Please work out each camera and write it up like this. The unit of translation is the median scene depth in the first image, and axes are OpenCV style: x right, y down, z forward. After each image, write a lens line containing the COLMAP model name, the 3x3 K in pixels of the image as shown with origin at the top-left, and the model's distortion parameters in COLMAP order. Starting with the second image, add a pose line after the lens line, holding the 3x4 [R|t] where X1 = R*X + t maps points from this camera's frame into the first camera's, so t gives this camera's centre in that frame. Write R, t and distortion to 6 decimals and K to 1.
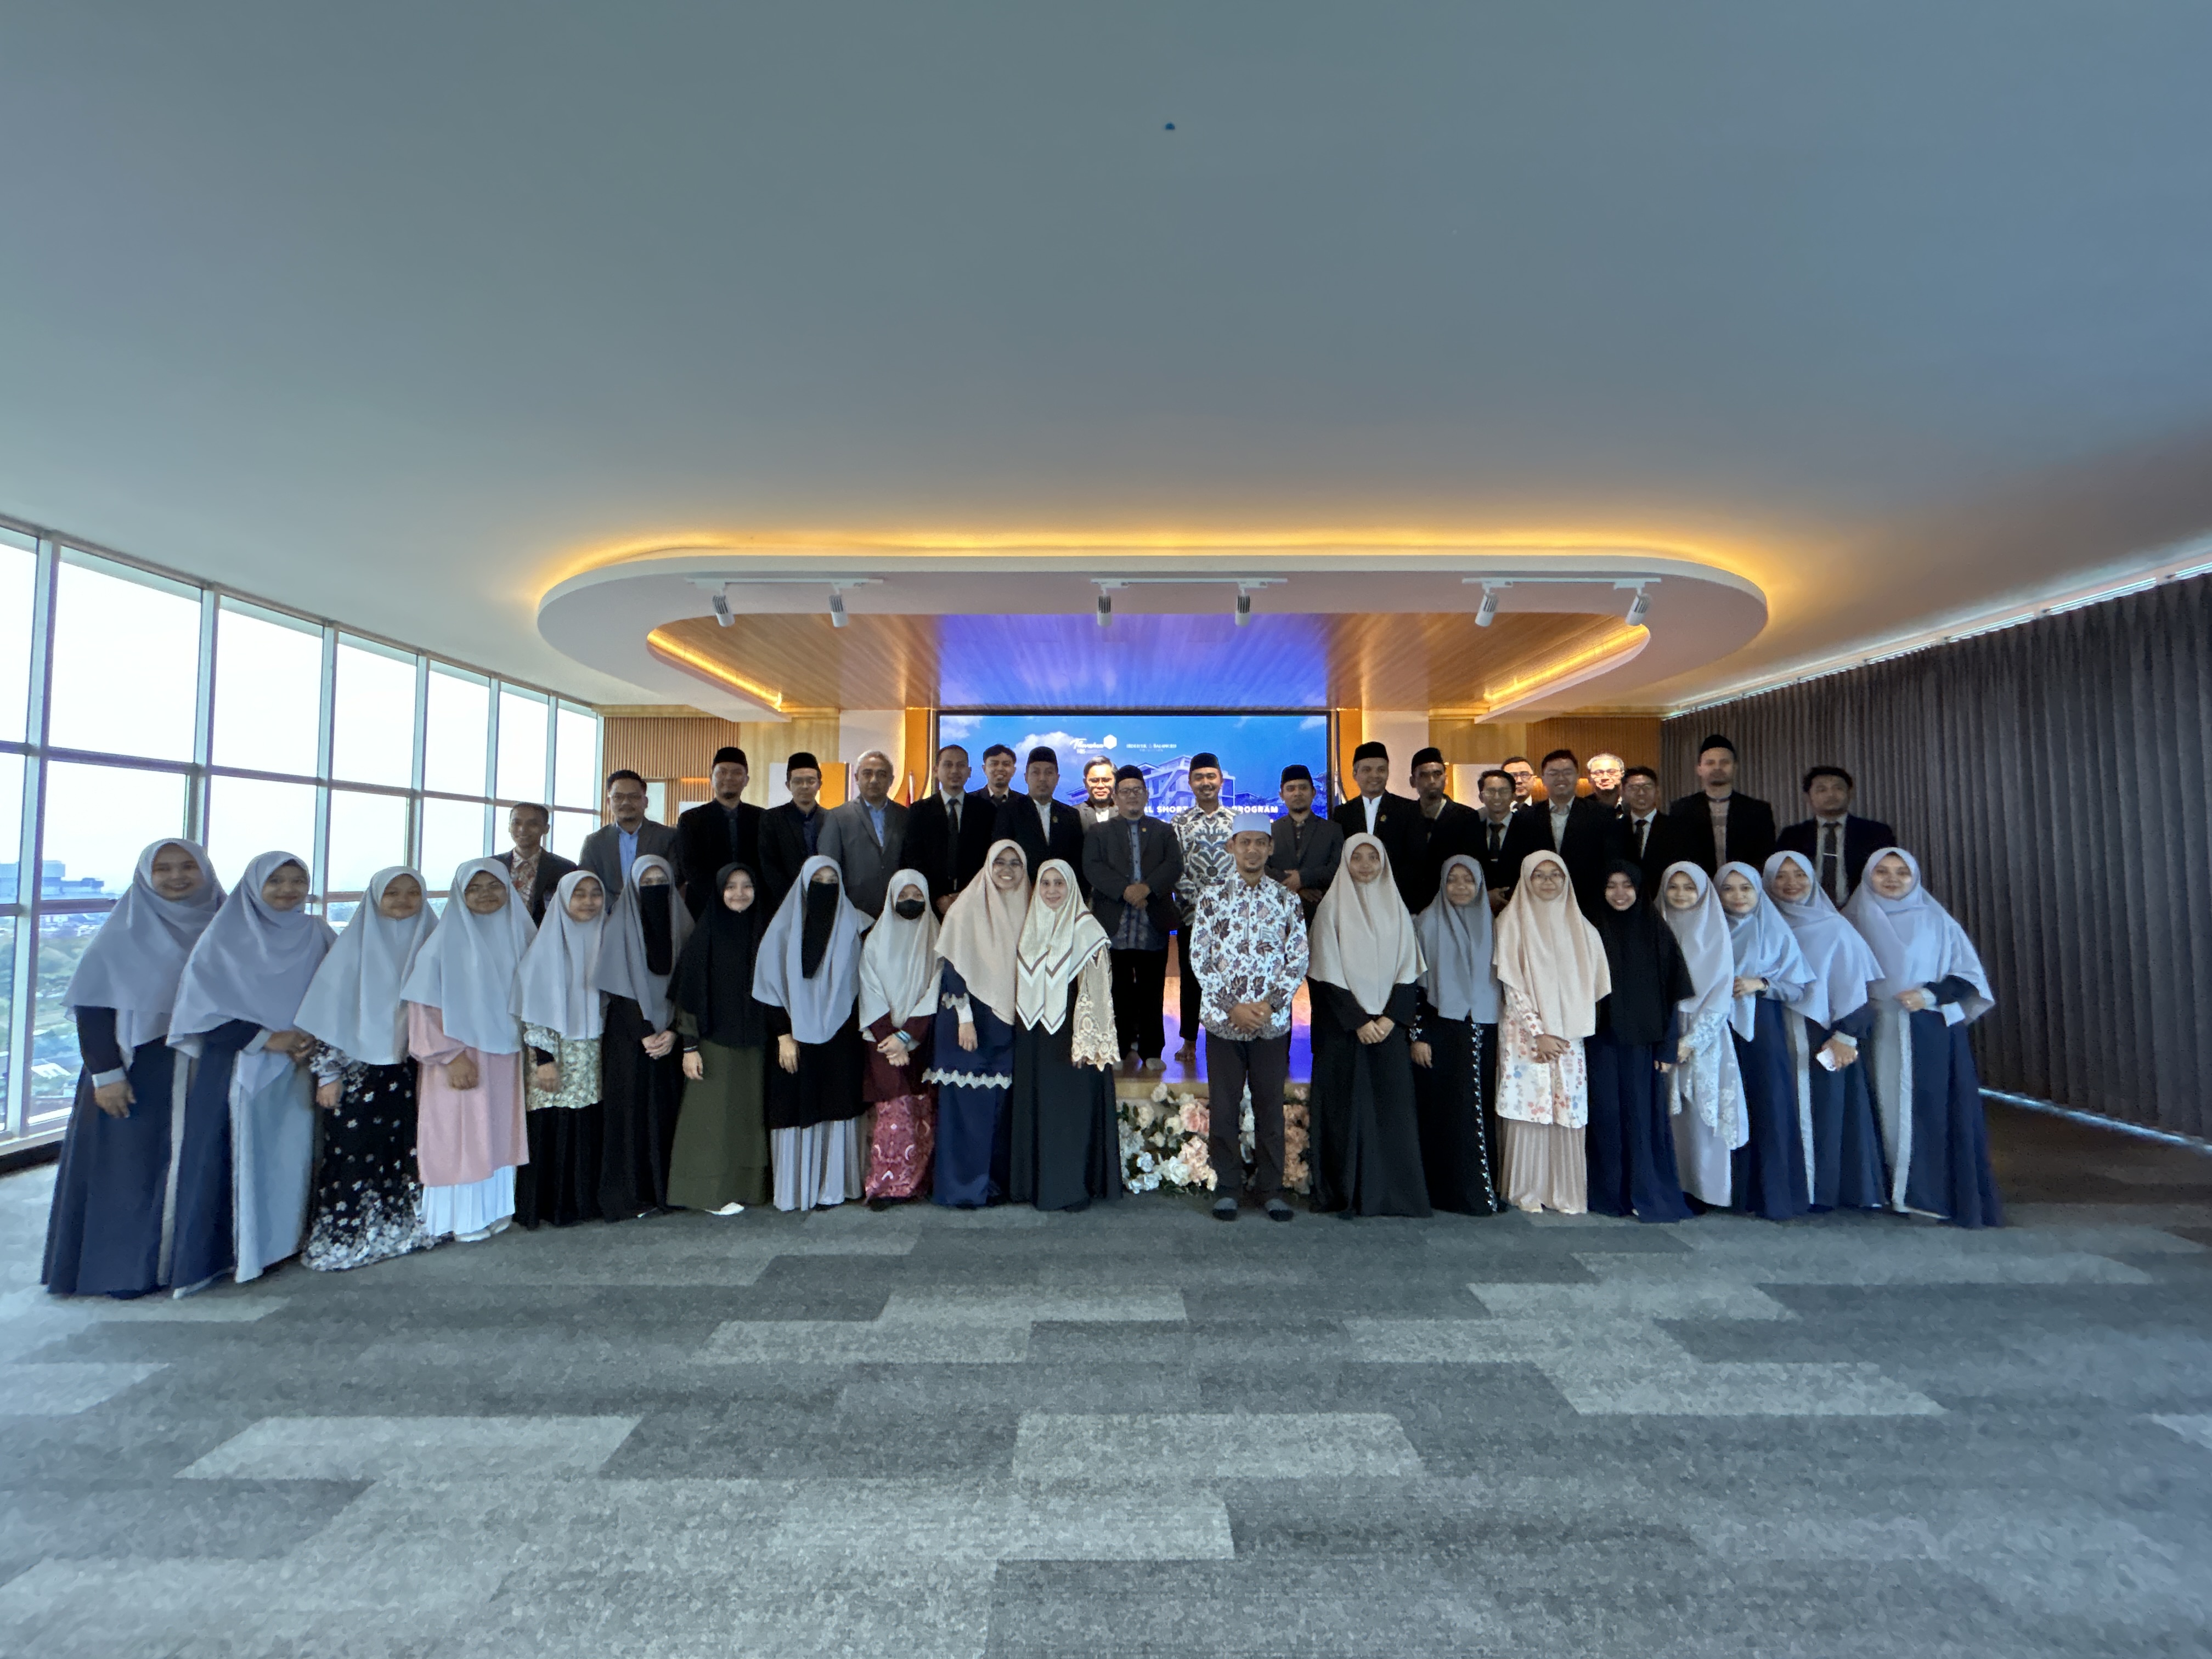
lens RADIAL K [[882.9, 0, 1103.3], [0, 882.9, 827.4], [0, 0, 1]] dist [0.001583, -0.000678]
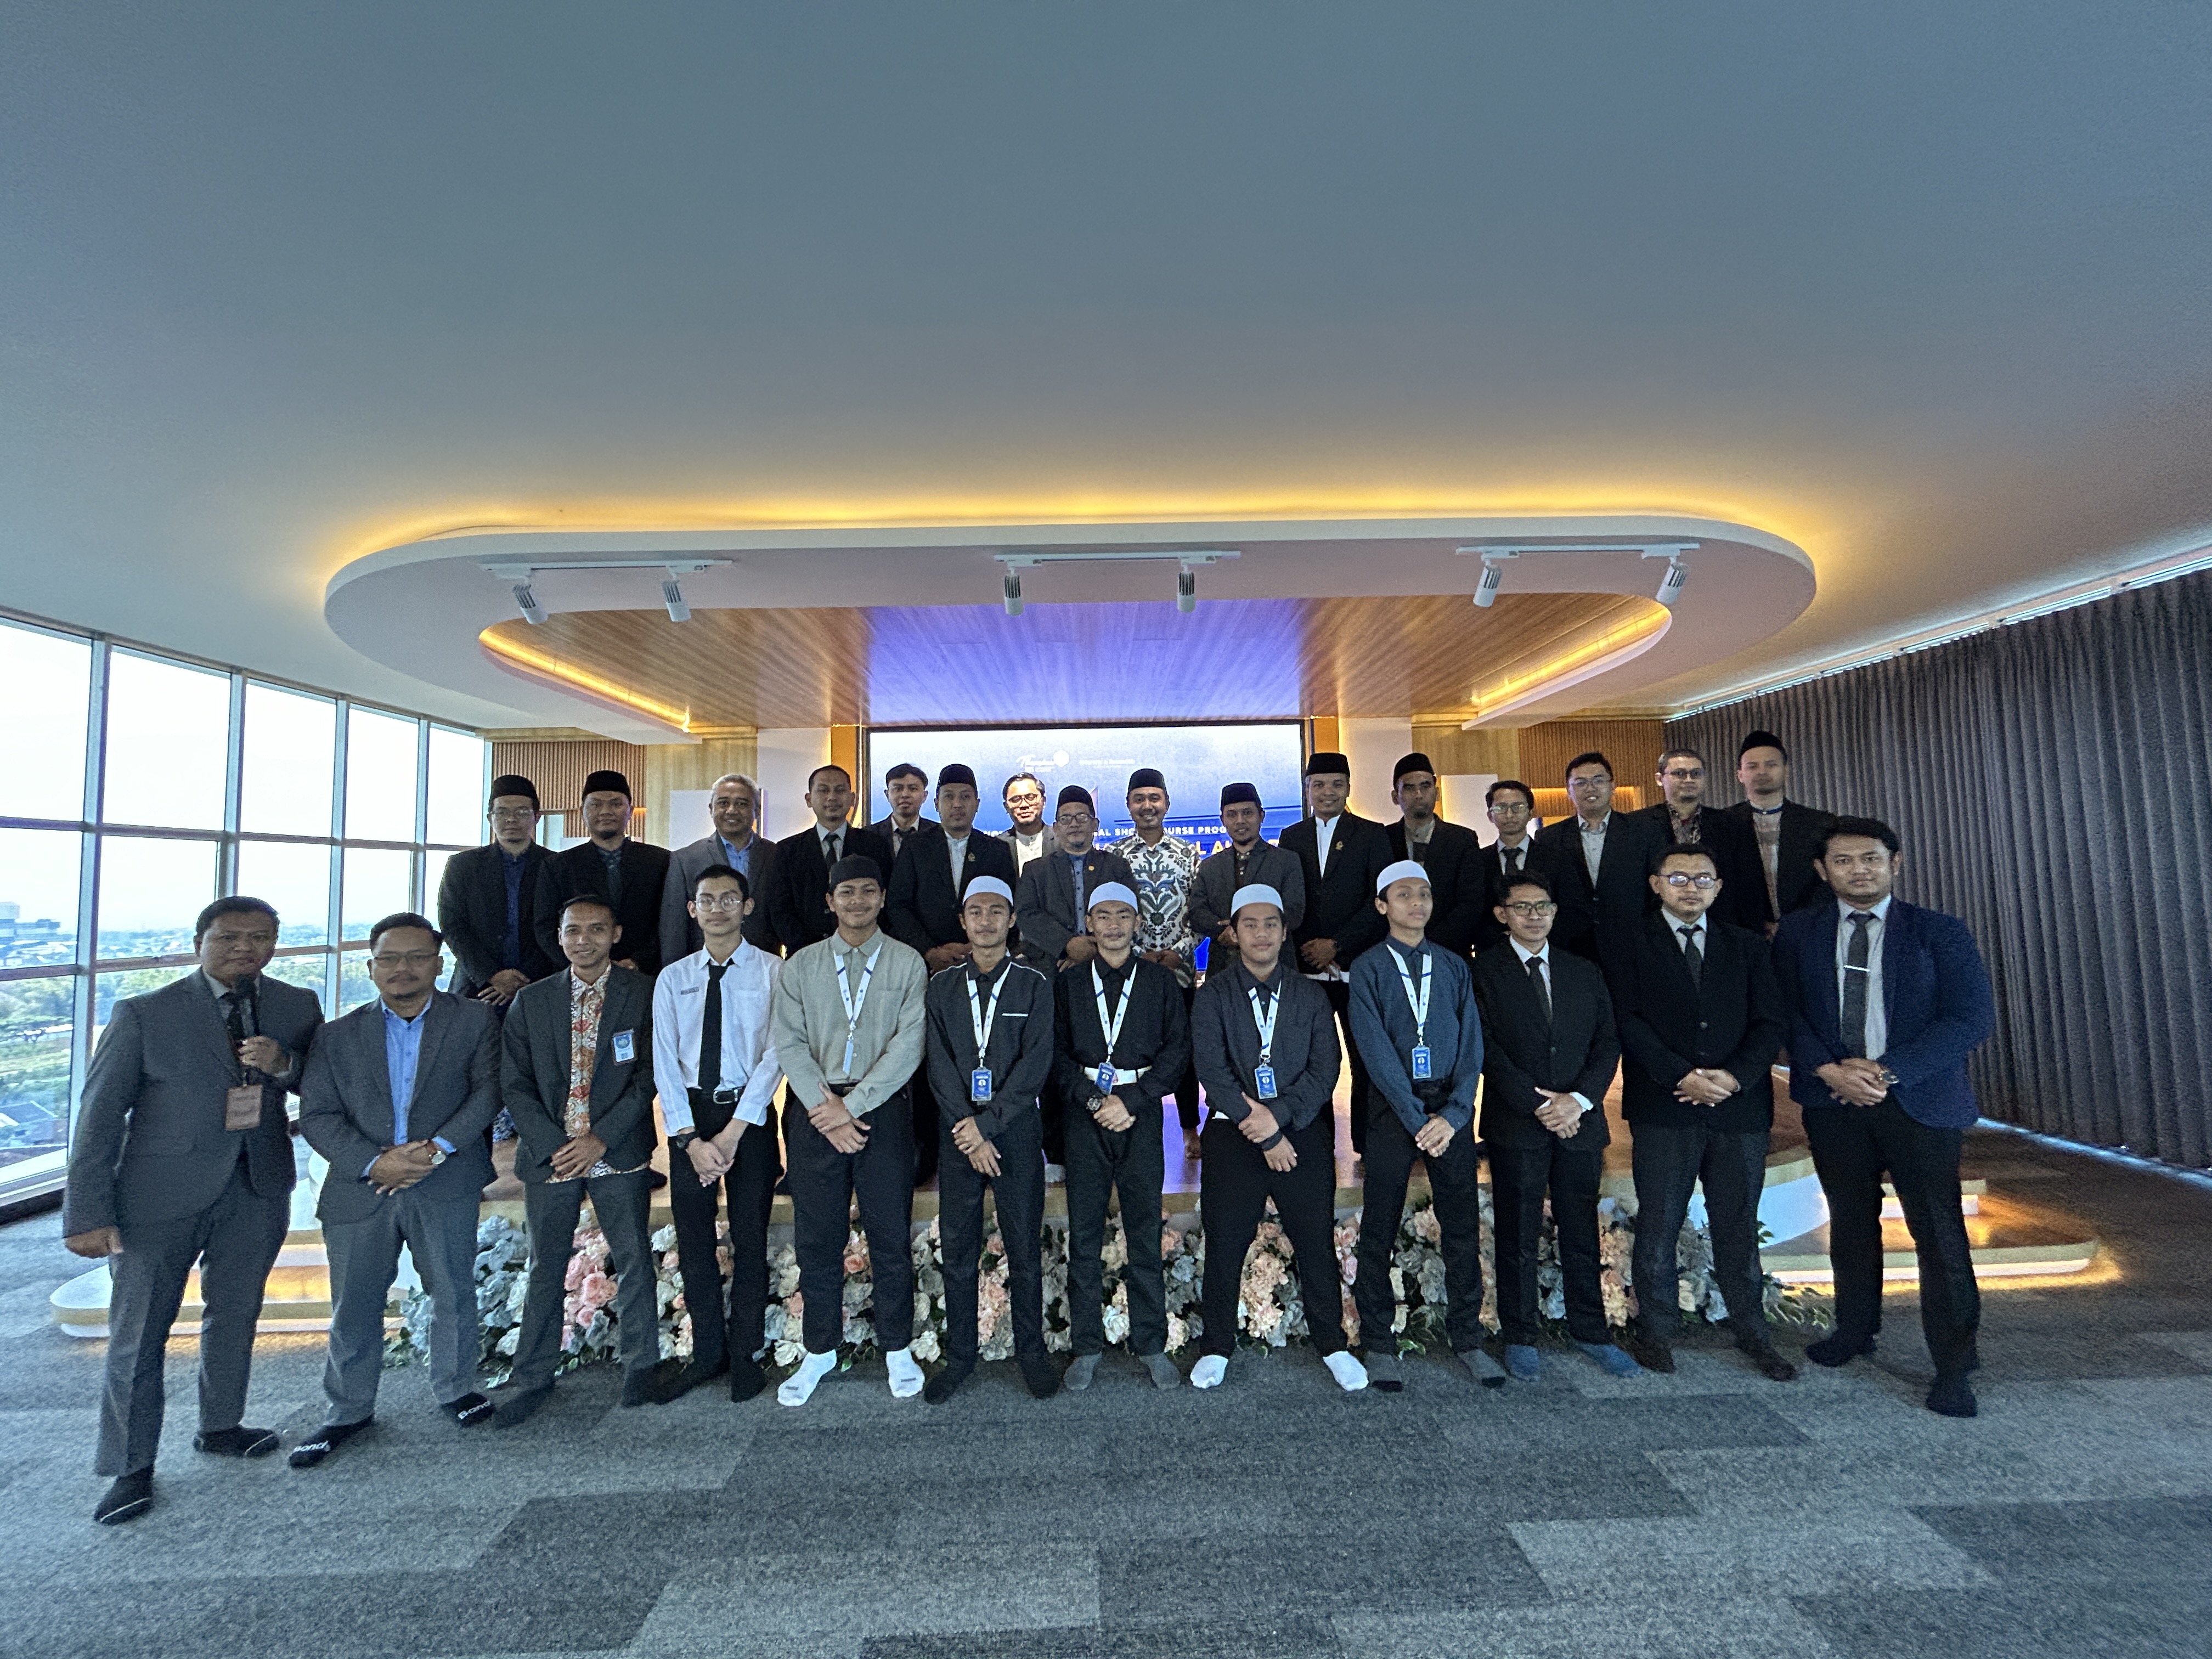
lens RADIAL K [[882.9, 0, 1105.6], [0, 882.9, 826.4], [0, 0, 1]] dist [0.001583, -0.000678]
pose [[0.999485, -0.022384, 0.023013, 0.057703], [0.022826, 0.999556, -0.019135, -0.018079], [-0.022575, 0.019650, 0.999552, 0.191174]]
